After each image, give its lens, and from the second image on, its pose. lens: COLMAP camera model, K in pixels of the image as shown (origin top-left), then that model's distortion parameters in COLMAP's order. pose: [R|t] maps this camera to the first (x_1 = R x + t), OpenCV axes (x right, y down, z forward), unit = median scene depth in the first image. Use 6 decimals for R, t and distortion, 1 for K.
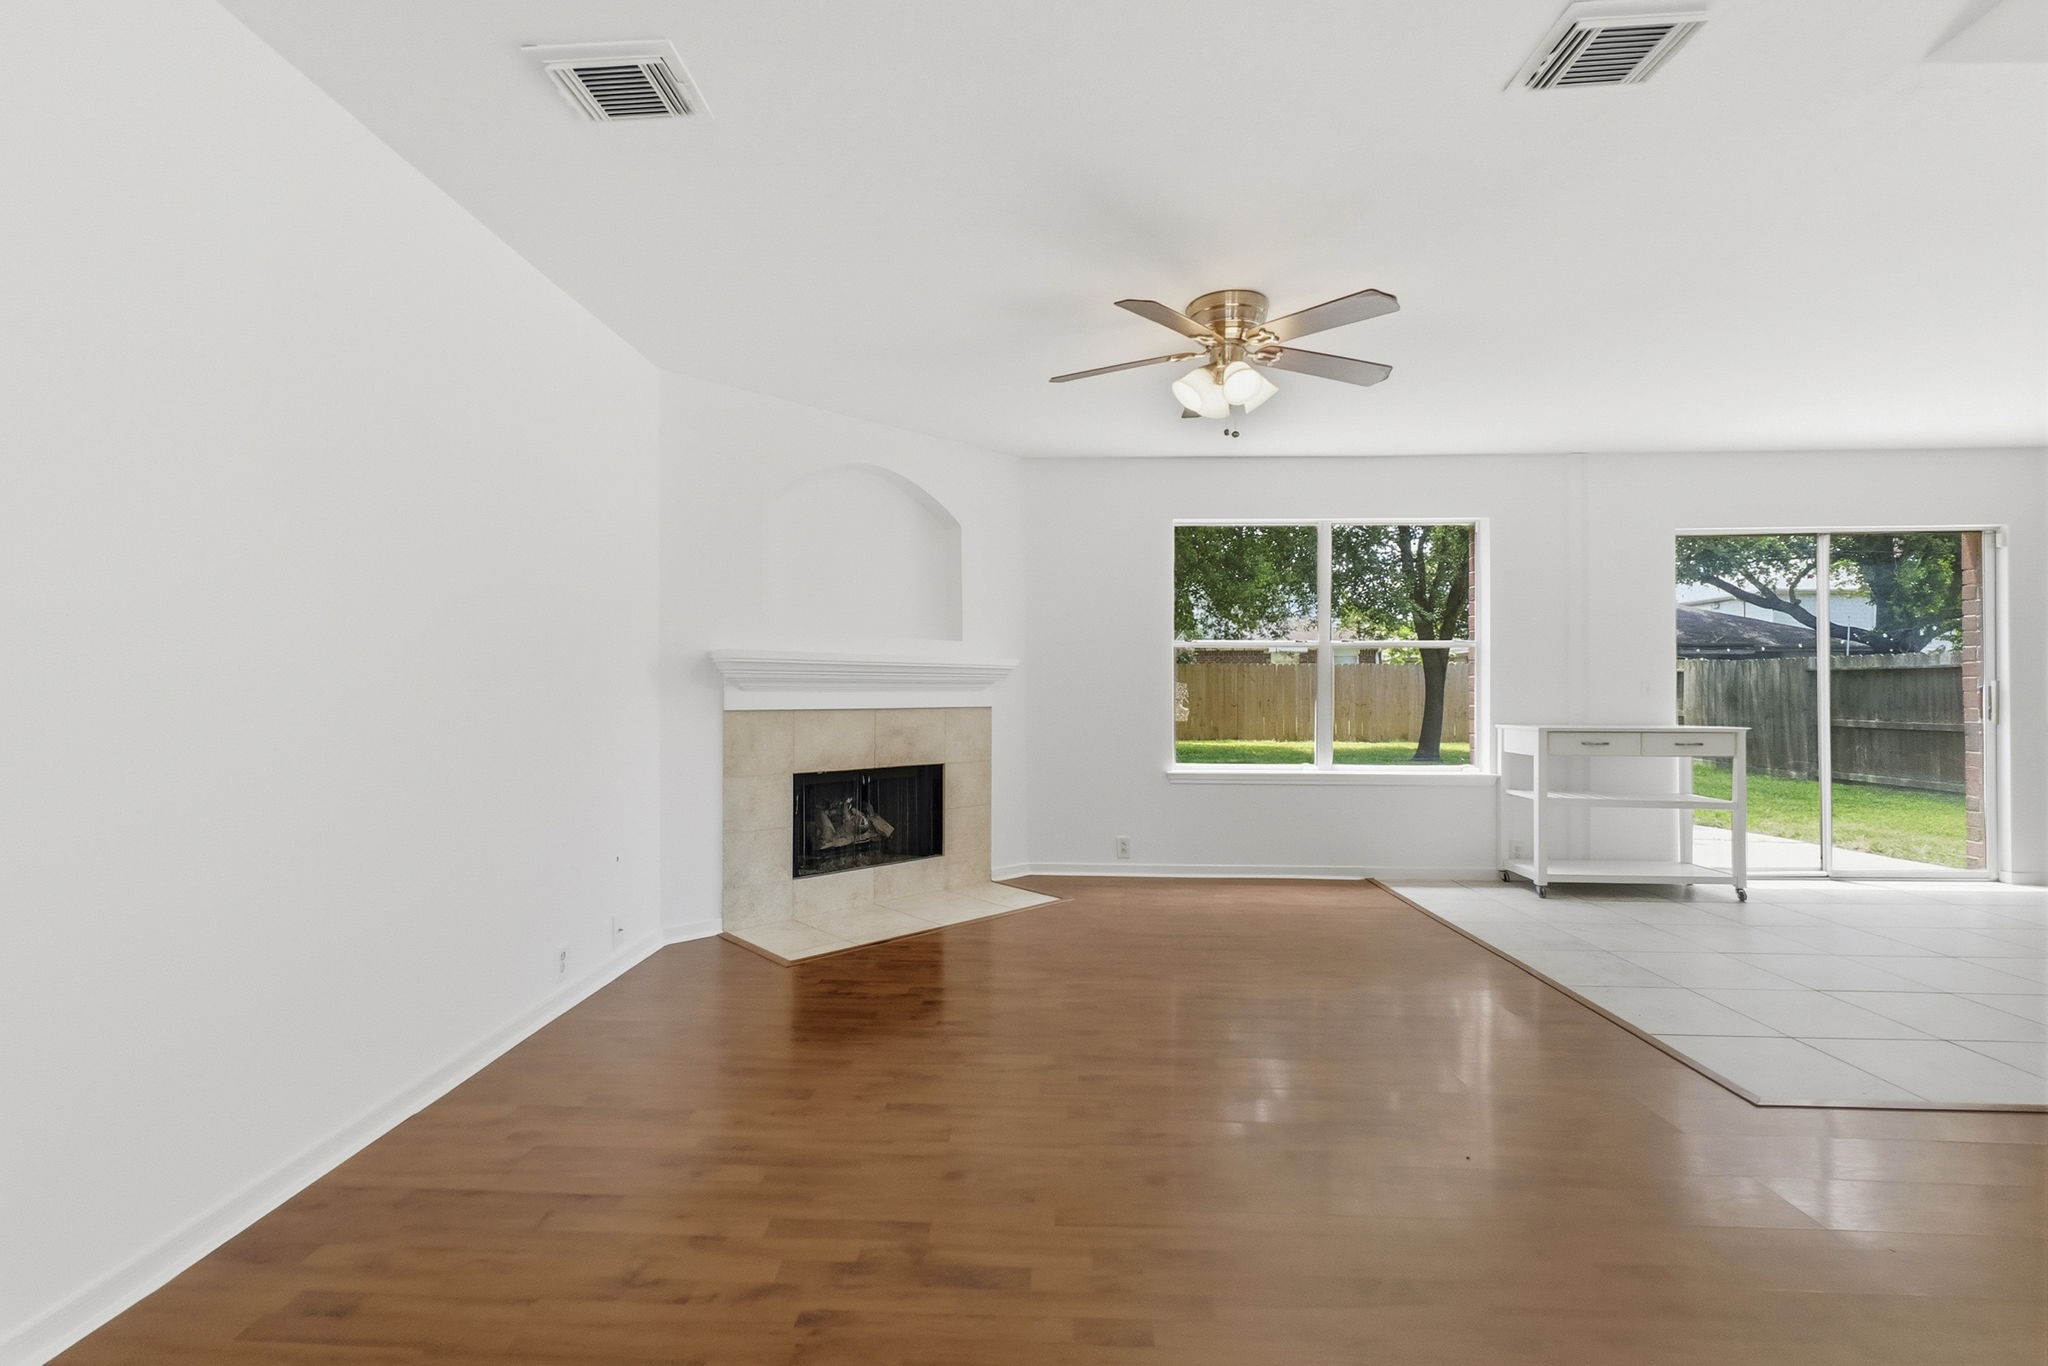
lens RADIAL K [[893.8, 0, 998.7], [0, 893.8, 683.9], [0, 0, 1]] dist [-0.009157, 0.002301]
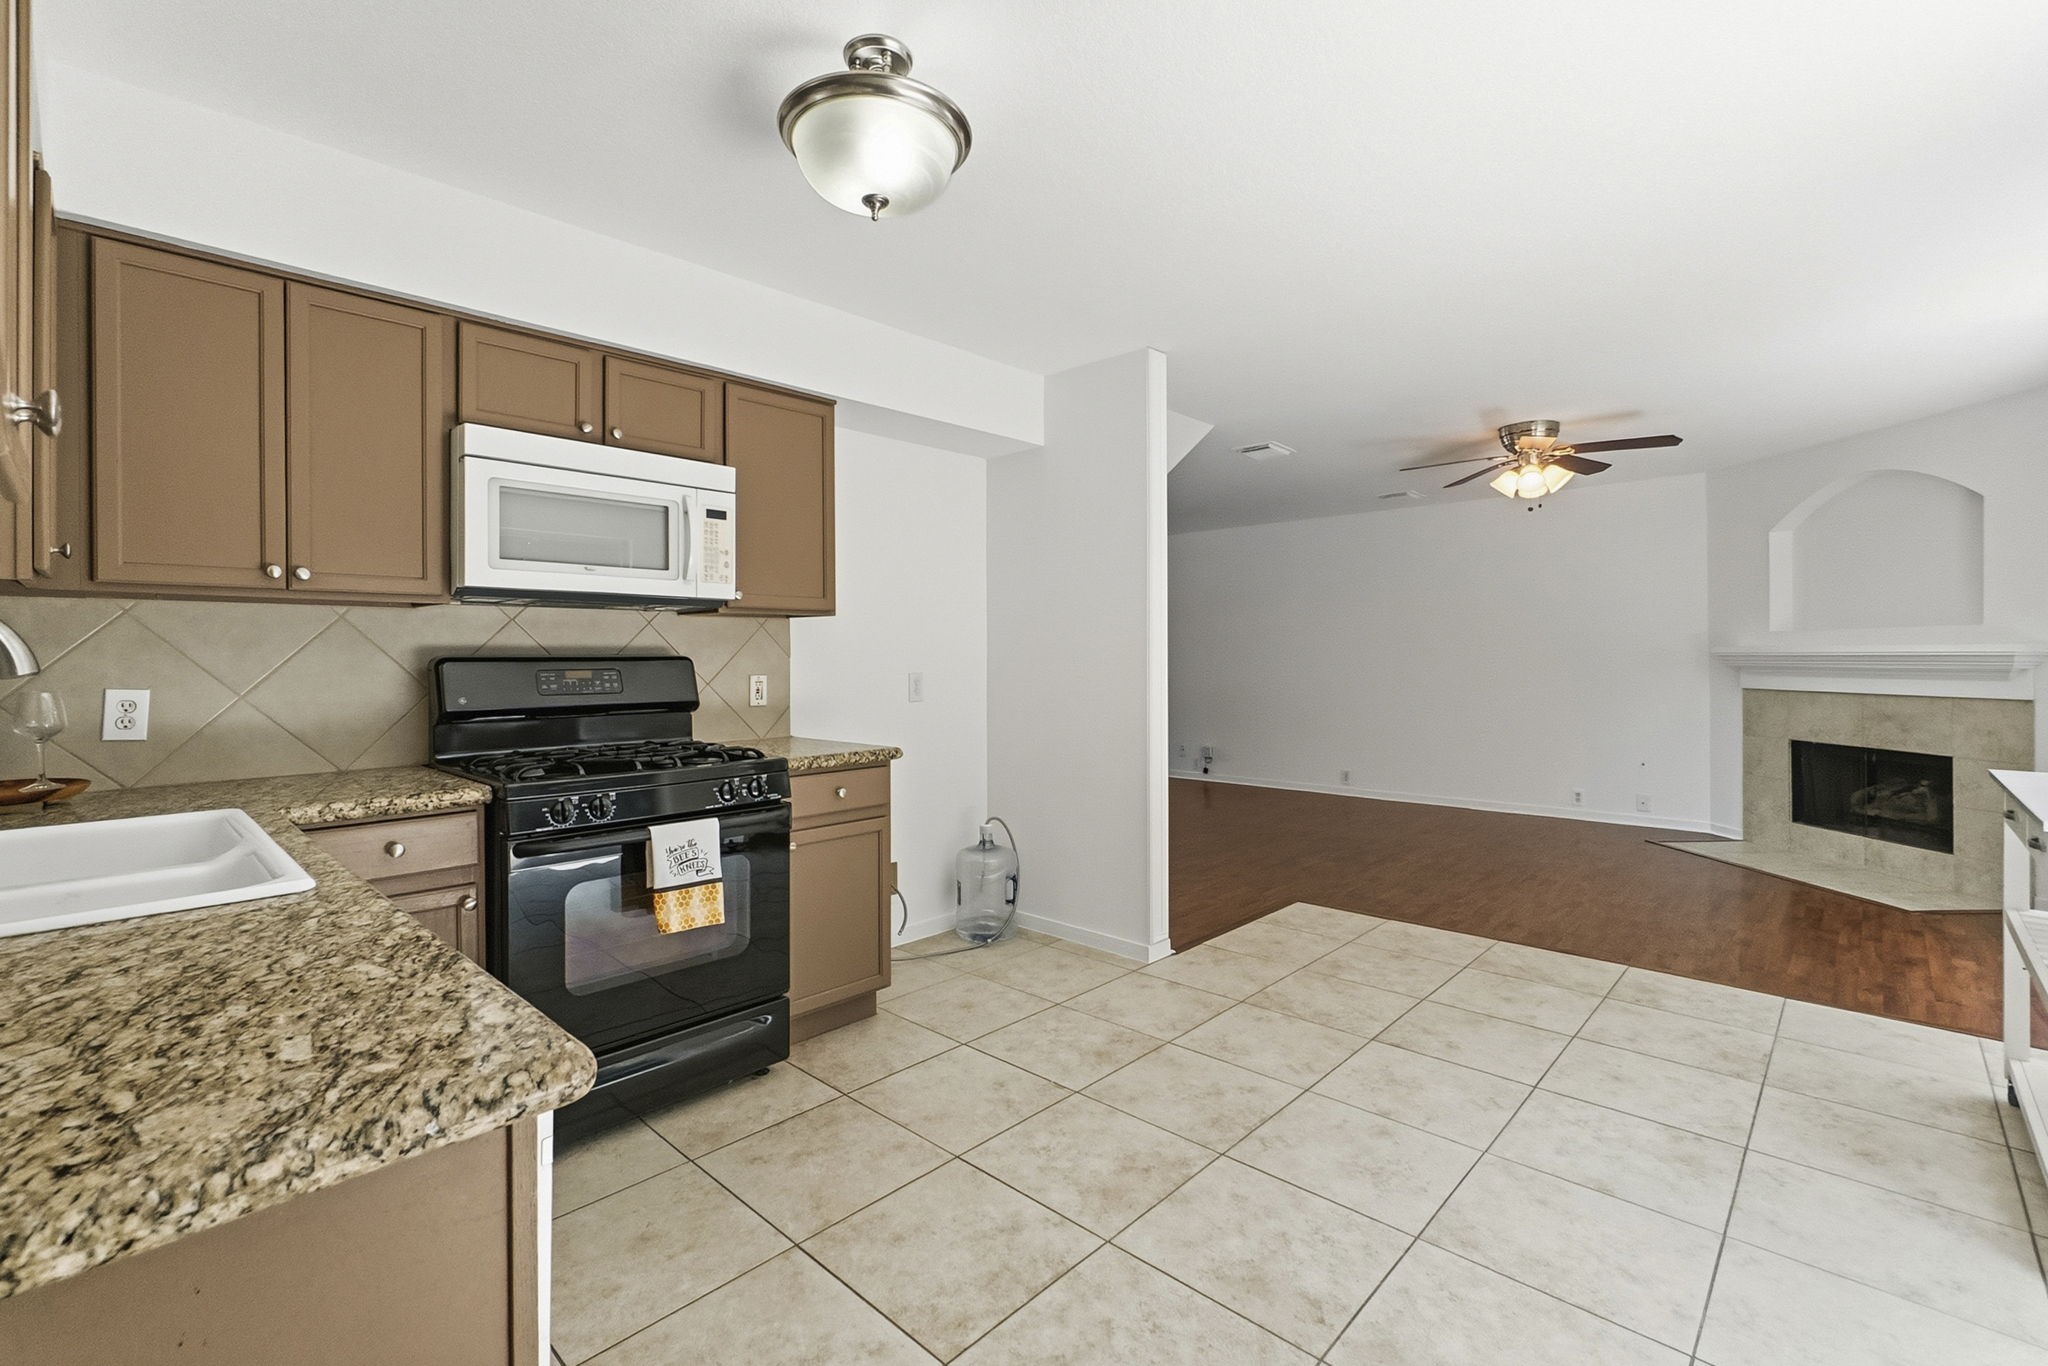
lens RADIAL K [[893.8, 0, 991.7], [0, 893.8, 664.2], [0, 0, 1]] dist [-0.009157, 0.002301]
pose [[-0.668174, 0.007809, -0.743964, 1.304137], [0.009469, 0.999953, 0.001992, -0.019959], [0.743945, -0.005714, -0.668216, 0.864378]]
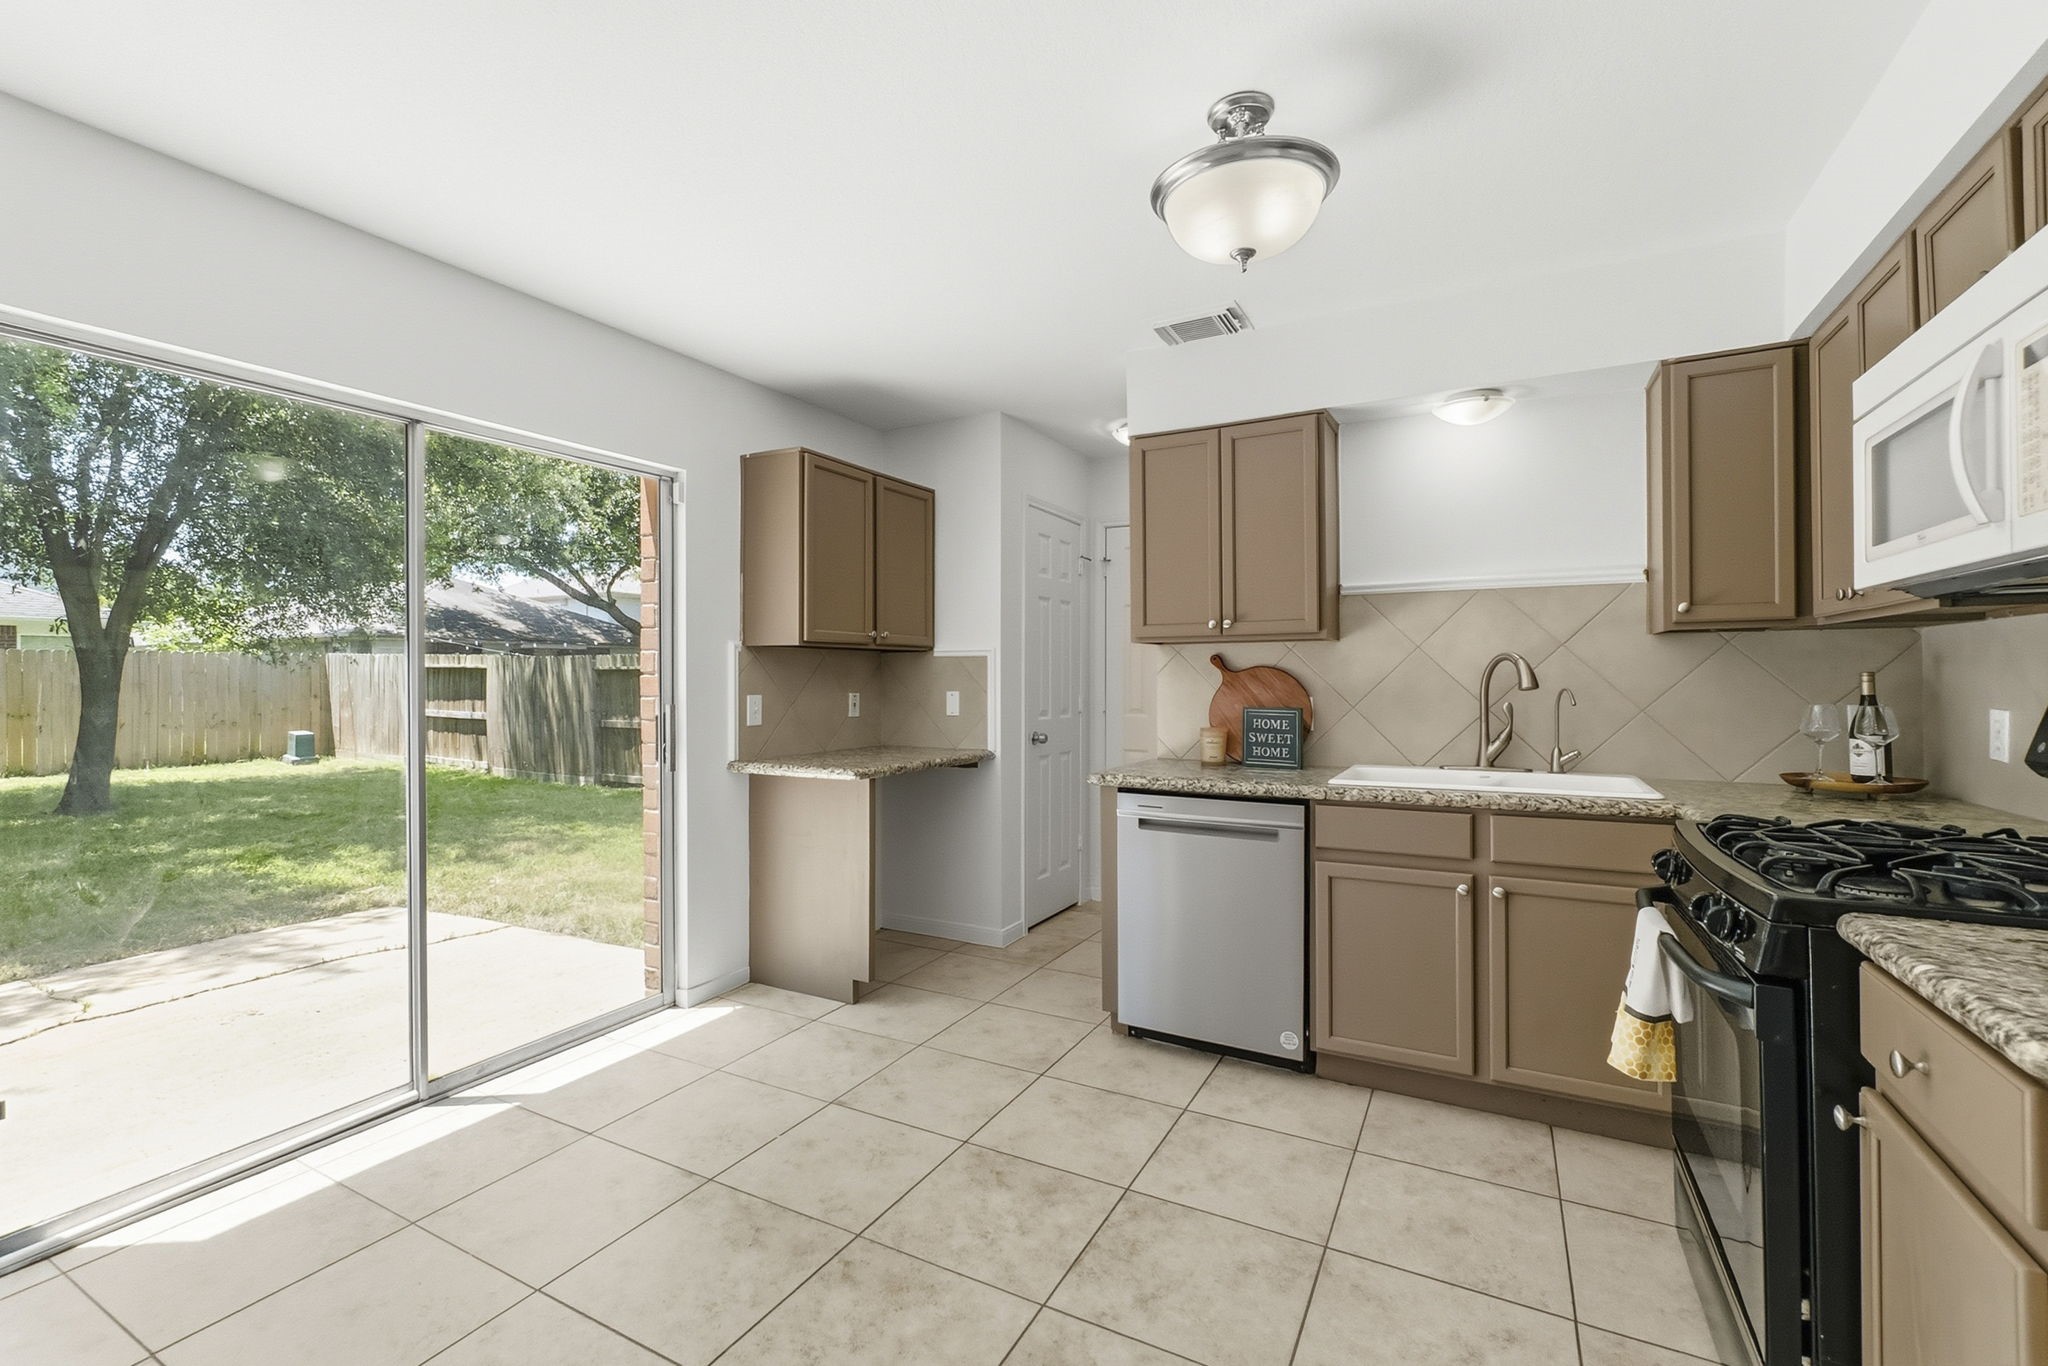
lens RADIAL K [[893.8, 0, 1001.1], [0, 893.8, 677.2], [0, 0, 1]] dist [-0.009157, 0.002301]
pose [[0.442582, -0.001171, 0.896727, 0.655796], [-0.002106, 0.999995, 0.002345, -0.027199], [-0.896726, -0.002926, 0.442577, 0.500030]]
